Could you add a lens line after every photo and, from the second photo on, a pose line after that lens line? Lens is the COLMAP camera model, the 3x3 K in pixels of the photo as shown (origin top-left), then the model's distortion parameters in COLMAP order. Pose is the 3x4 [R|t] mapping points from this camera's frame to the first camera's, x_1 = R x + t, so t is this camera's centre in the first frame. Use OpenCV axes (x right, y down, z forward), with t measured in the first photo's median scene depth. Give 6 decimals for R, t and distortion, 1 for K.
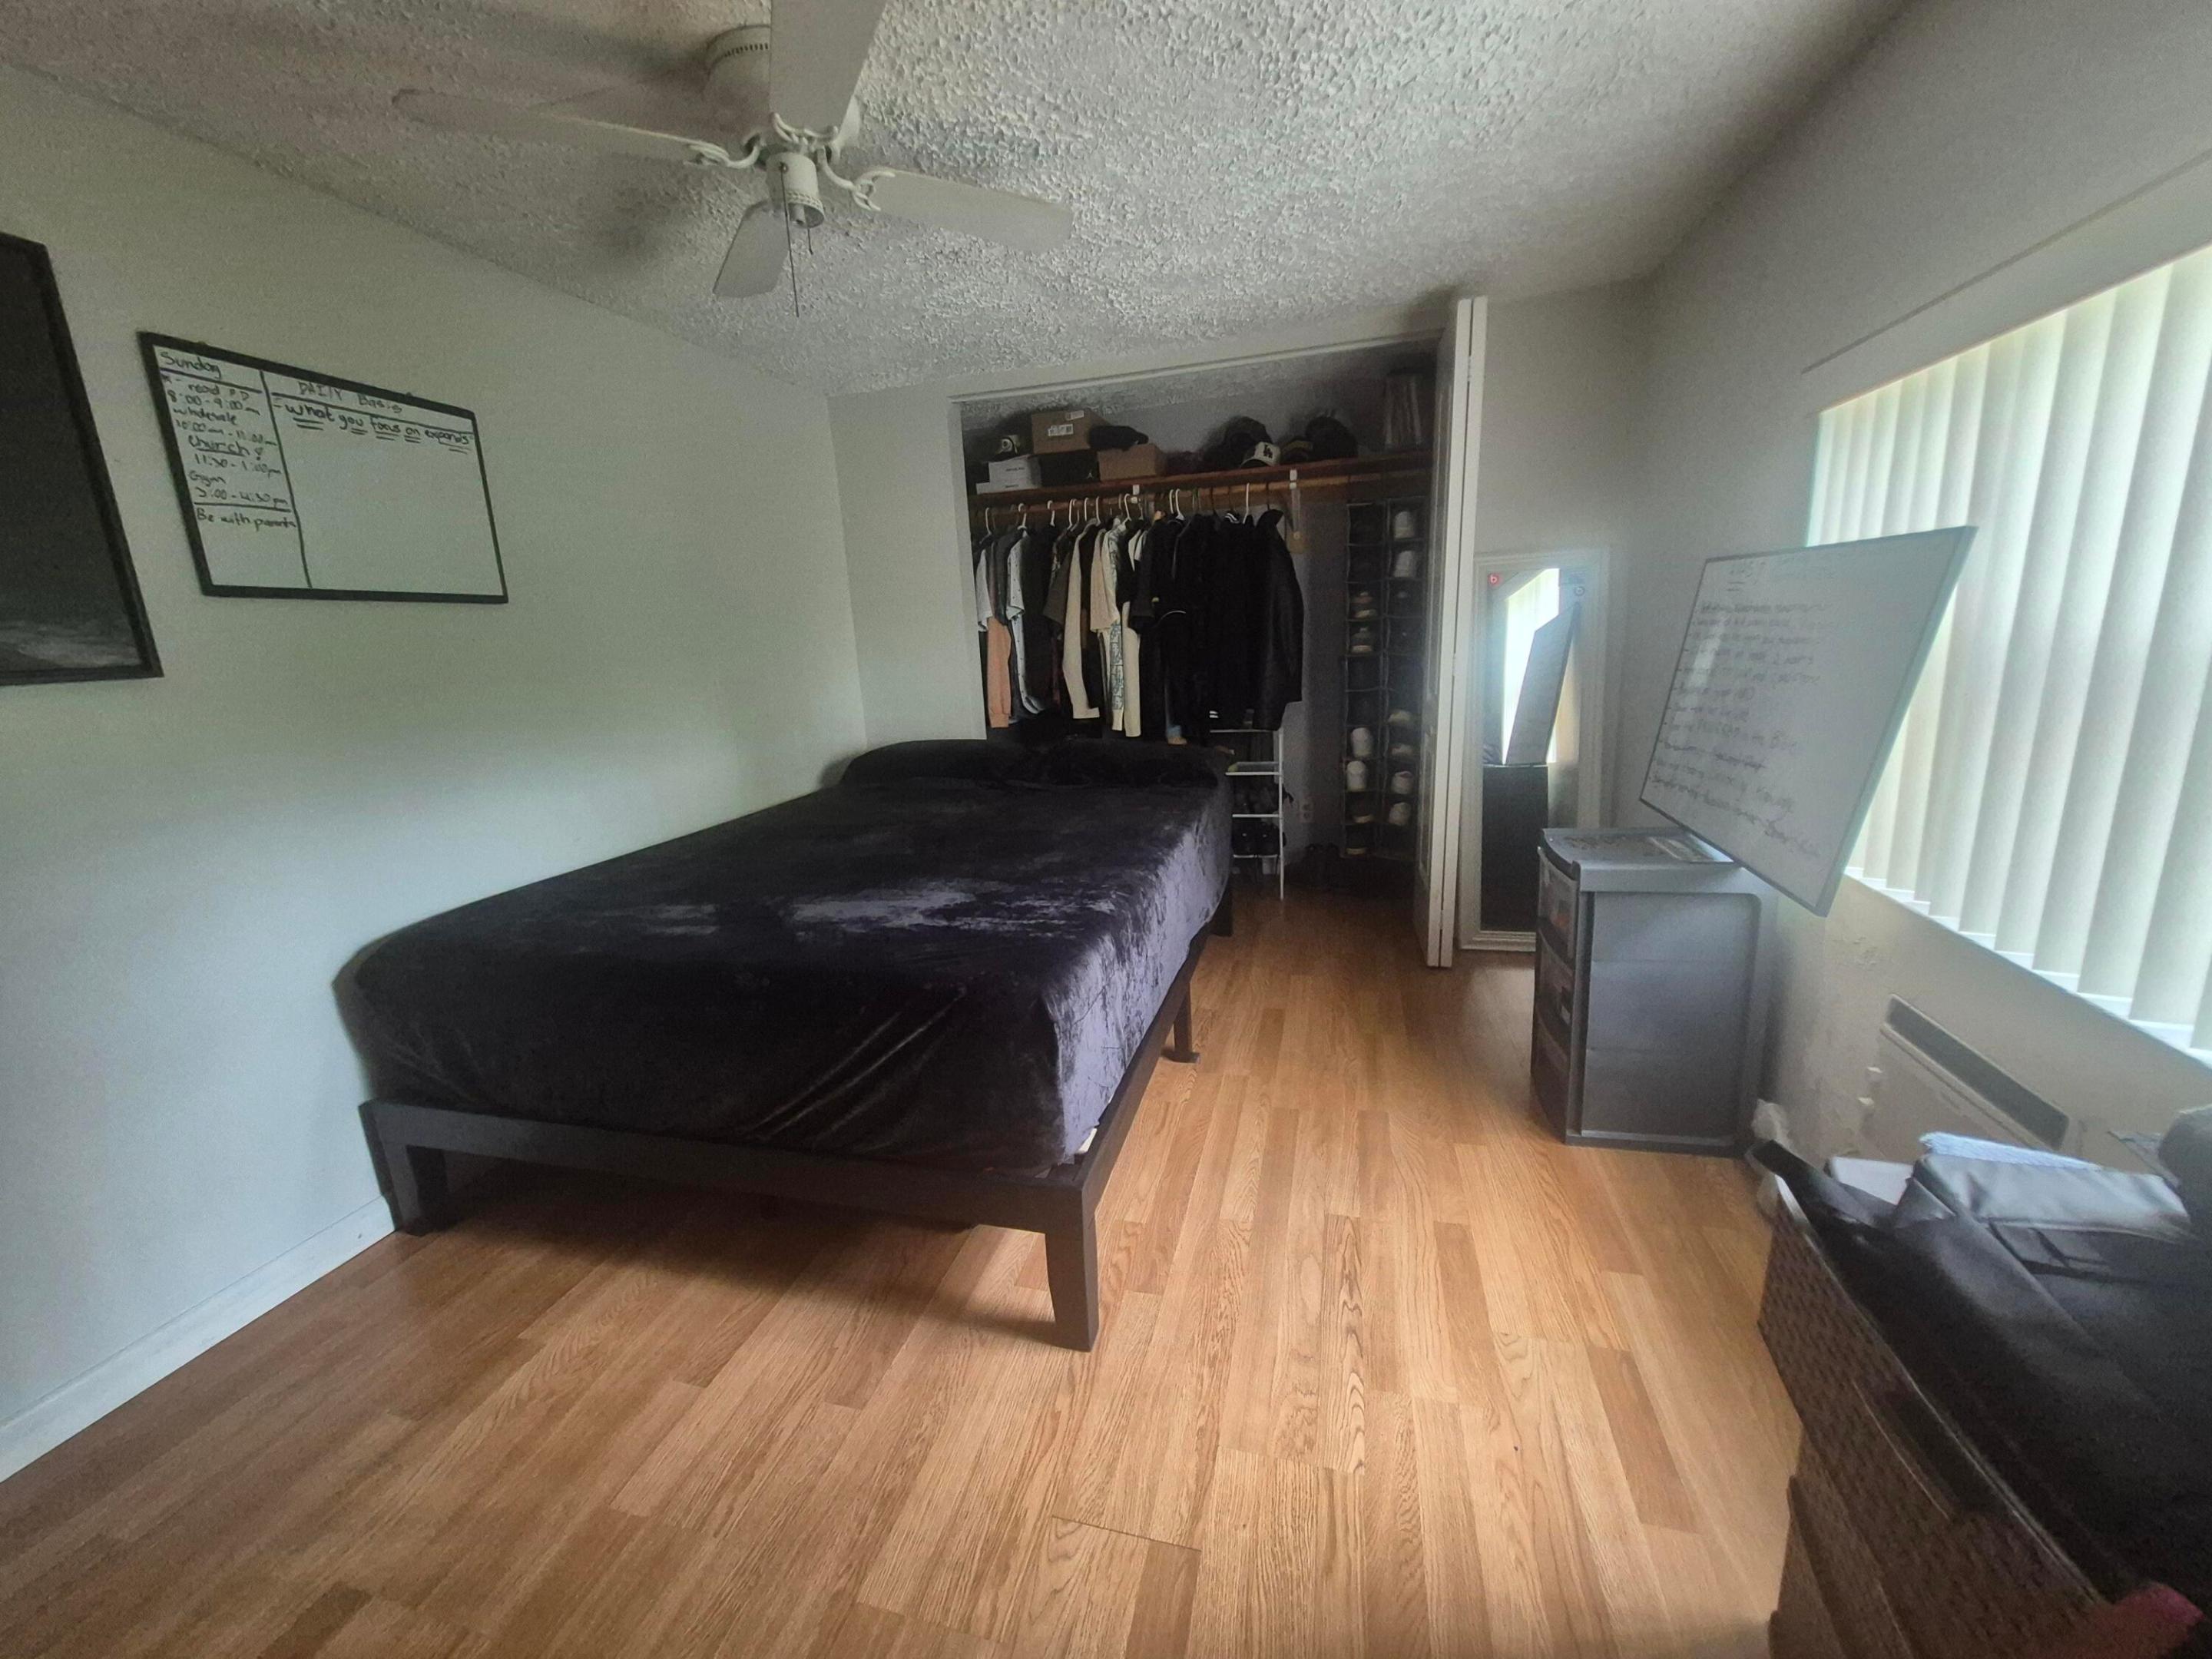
lens RADIAL K [[876.2, 0, 1100.5], [0, 876.2, 823.9], [0, 0, 1]] dist [0.001377, 0.001079]
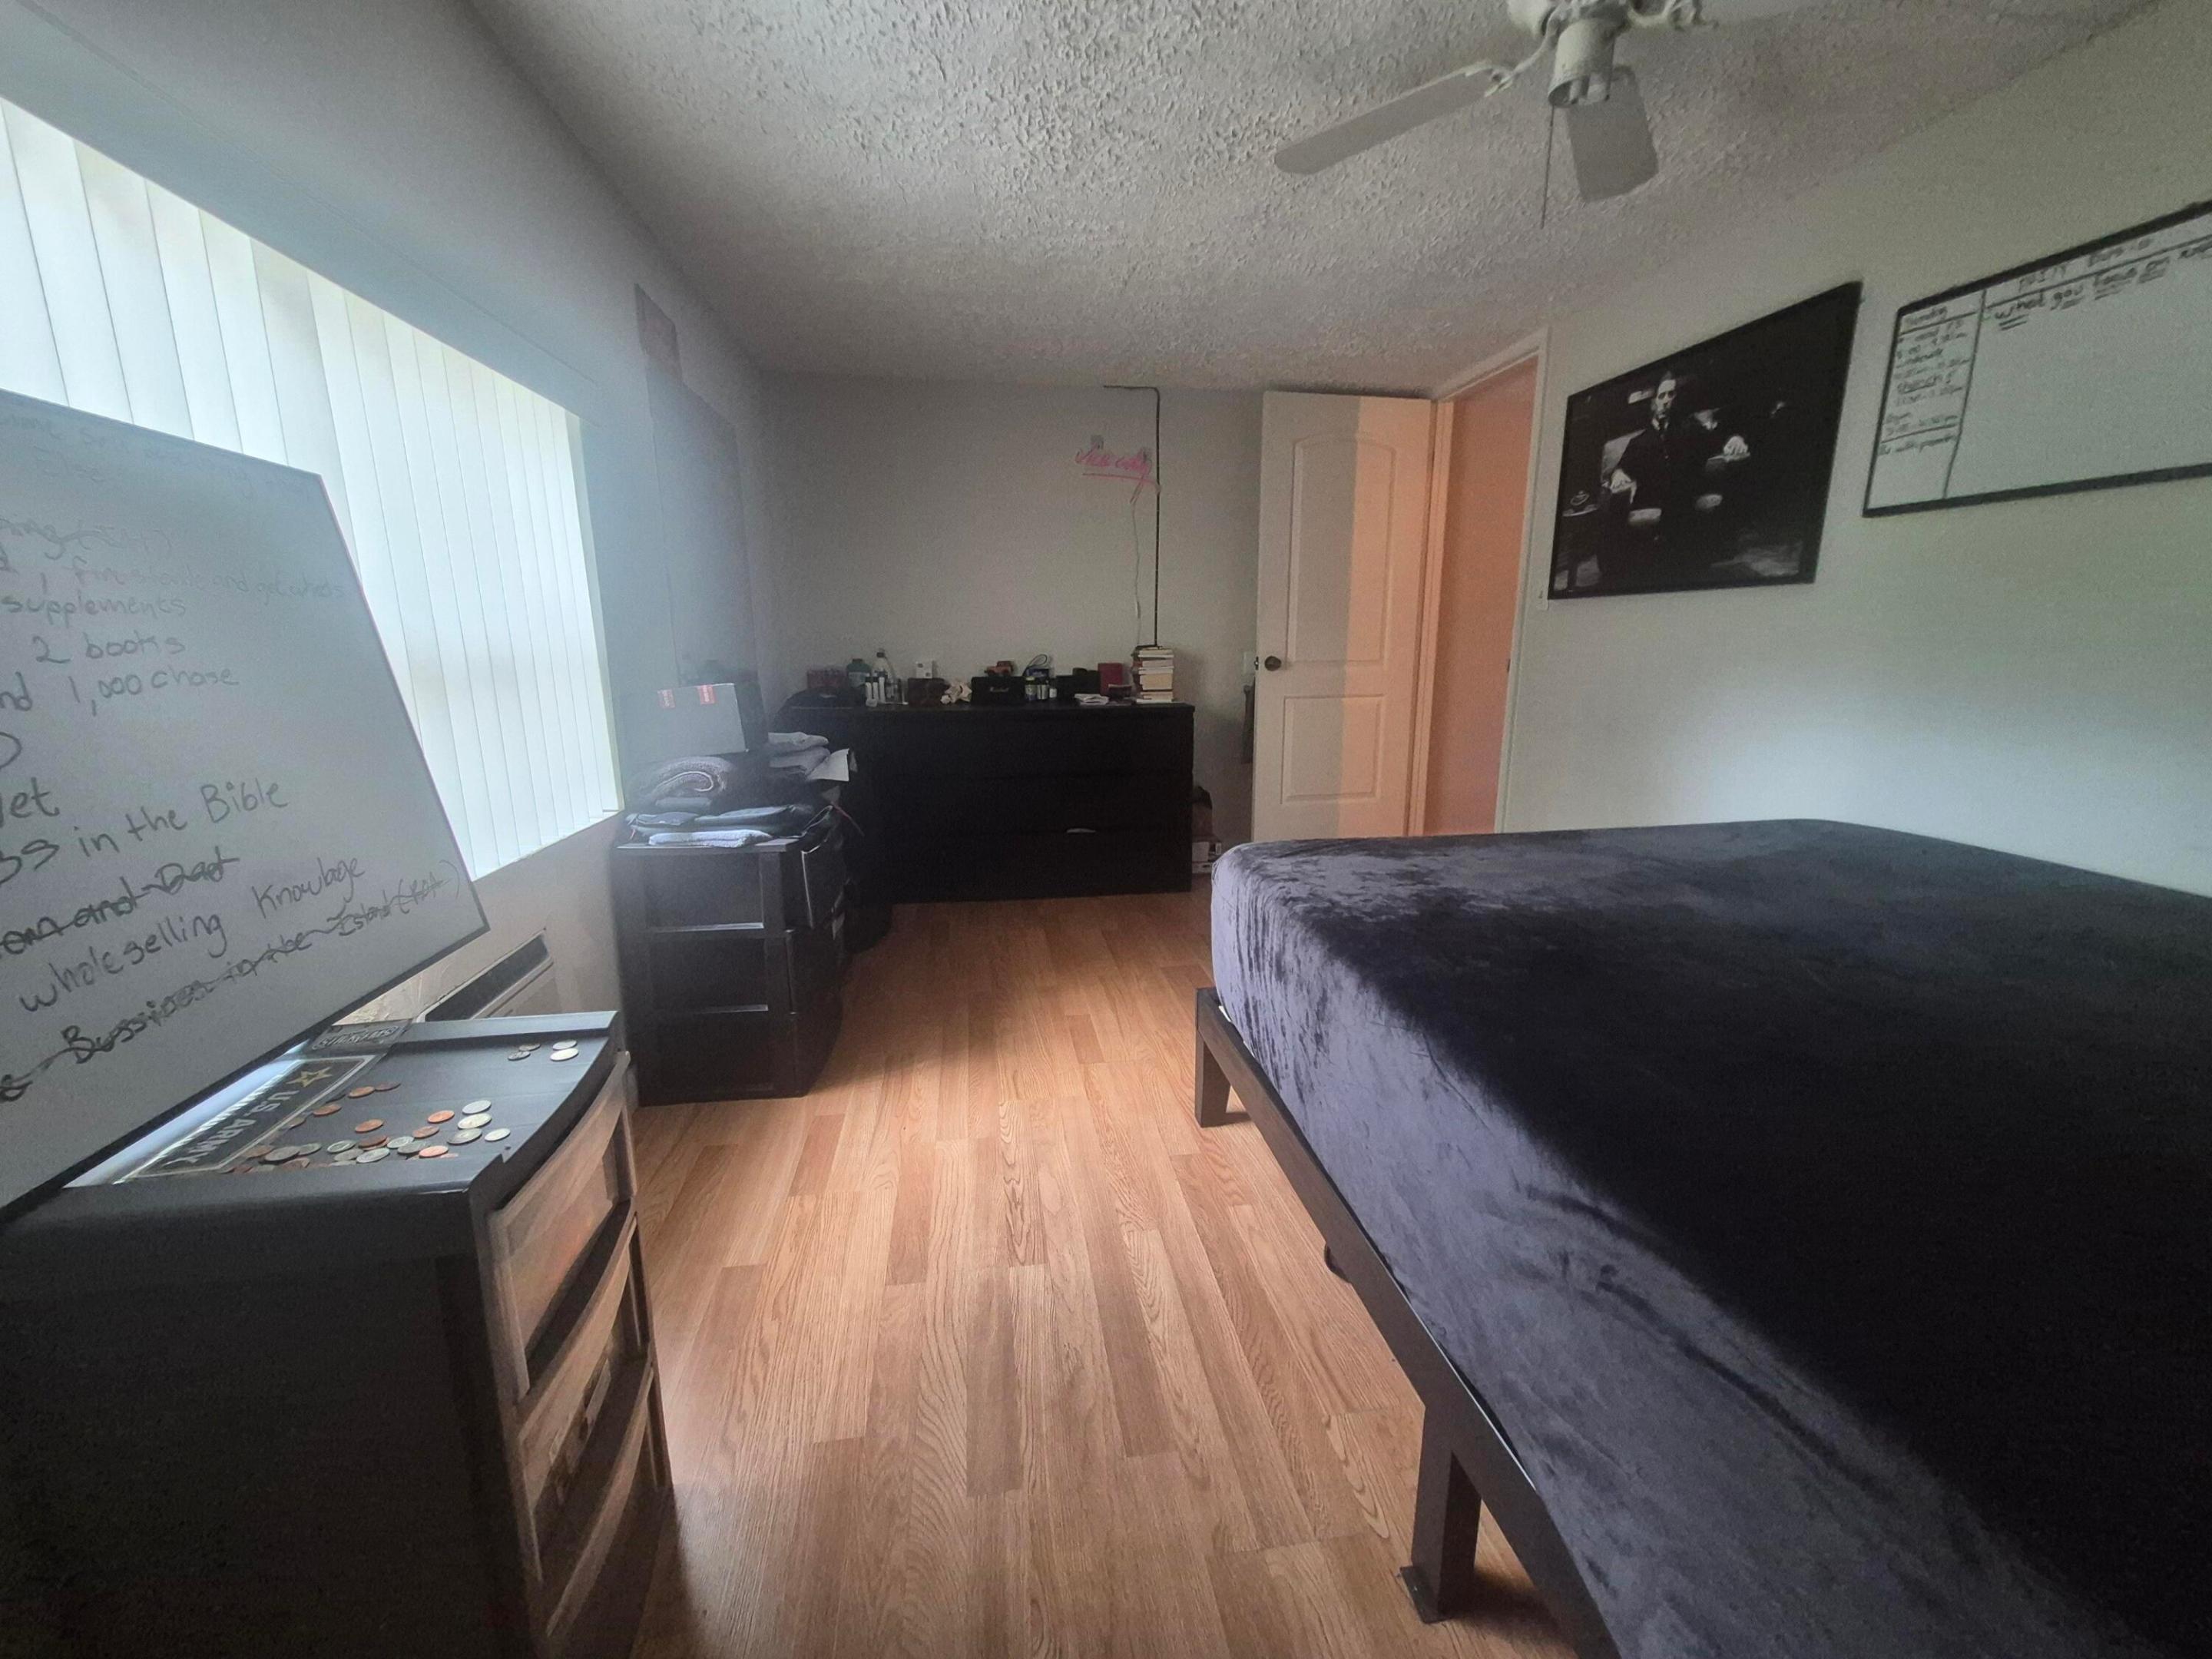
lens RADIAL K [[876.2, 0, 1103.0], [0, 876.2, 822.2], [0, 0, 1]] dist [0.001377, 0.001079]
pose [[-0.913002, 0.136821, -0.384328, 0.522092], [-0.038813, 0.908677, 0.415693, -0.330969], [0.406105, 0.394445, -0.824313, 1.704972]]
